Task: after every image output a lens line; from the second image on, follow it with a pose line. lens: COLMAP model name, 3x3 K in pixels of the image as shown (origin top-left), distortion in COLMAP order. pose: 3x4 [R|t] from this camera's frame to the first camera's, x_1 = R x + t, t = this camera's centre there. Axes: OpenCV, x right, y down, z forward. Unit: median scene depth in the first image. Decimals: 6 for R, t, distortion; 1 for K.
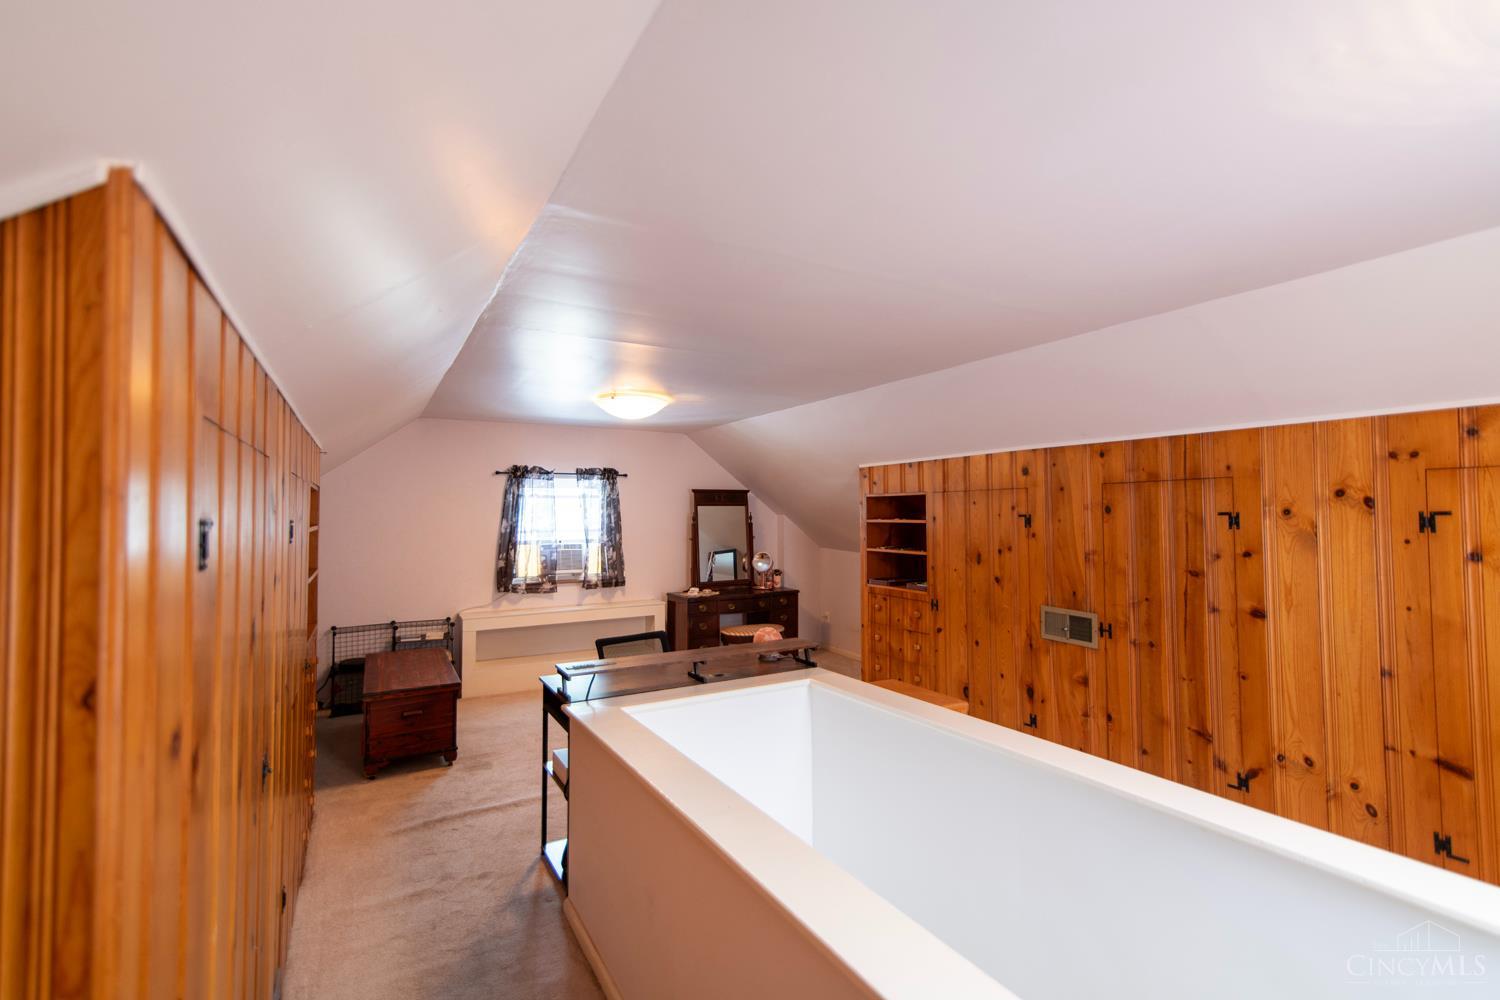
lens RADIAL K [[672.3, 0, 749.1], [0, 672.3, 499.0], [0, 0, 1]] dist [0.026153, -0.000426]
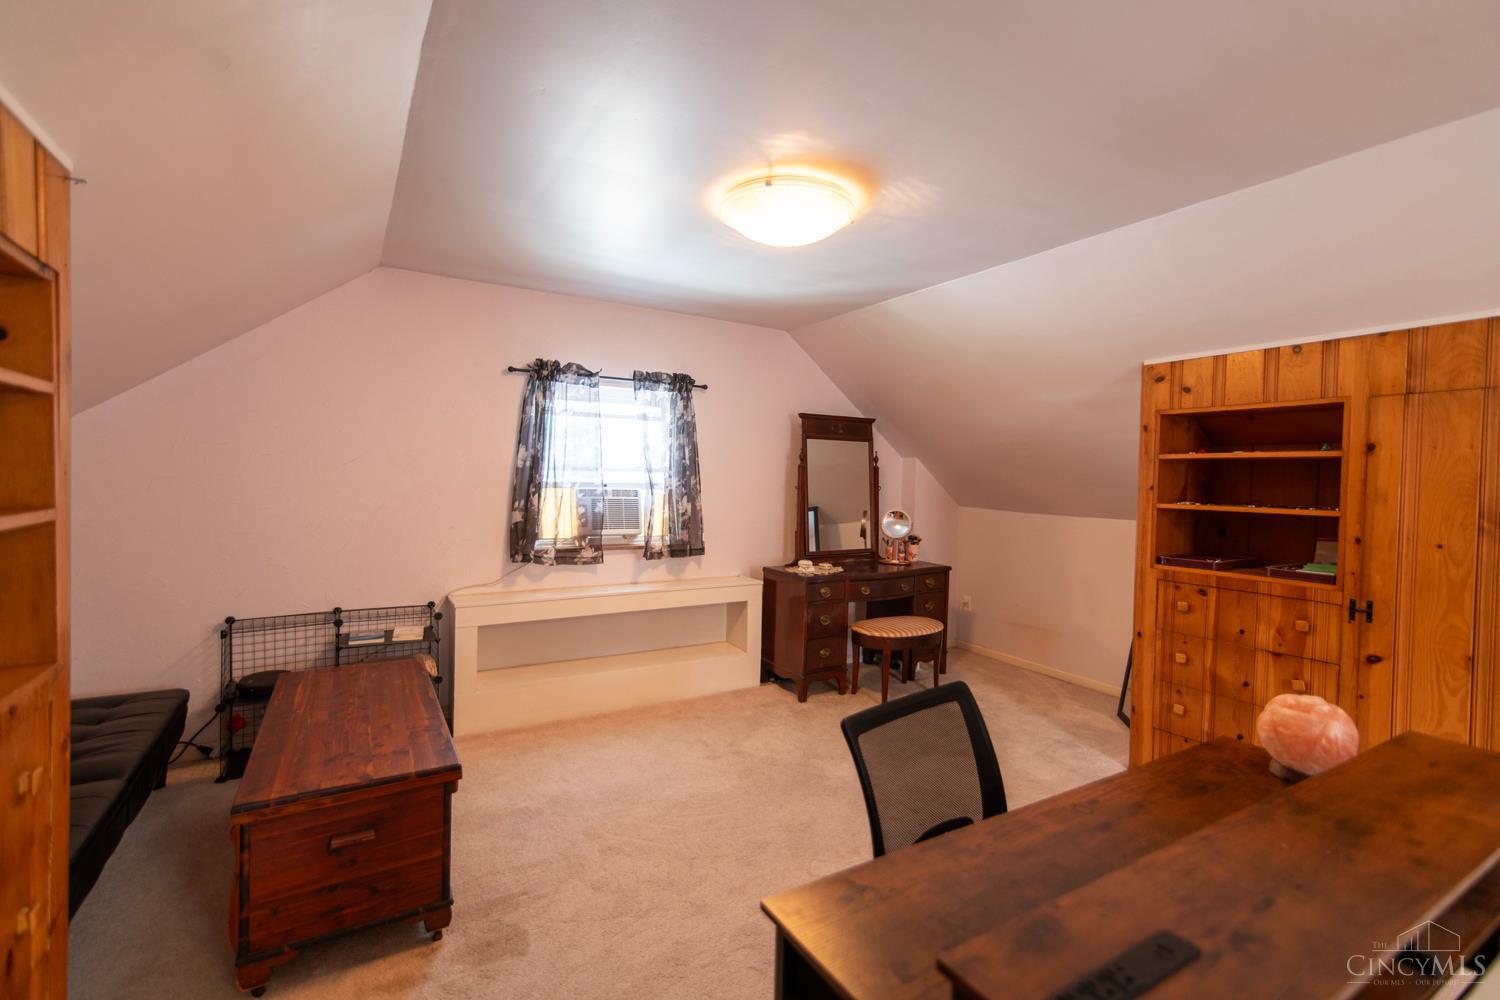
lens RADIAL K [[672.3, 0, 749.7], [0, 672.3, 496.2], [0, 0, 1]] dist [0.026153, -0.000426]
pose [[0.999385, 0.023043, 0.026450, -0.168224], [-0.024312, 0.998516, 0.048722, 0.040973], [-0.025288, -0.049335, 0.998462, 0.371101]]
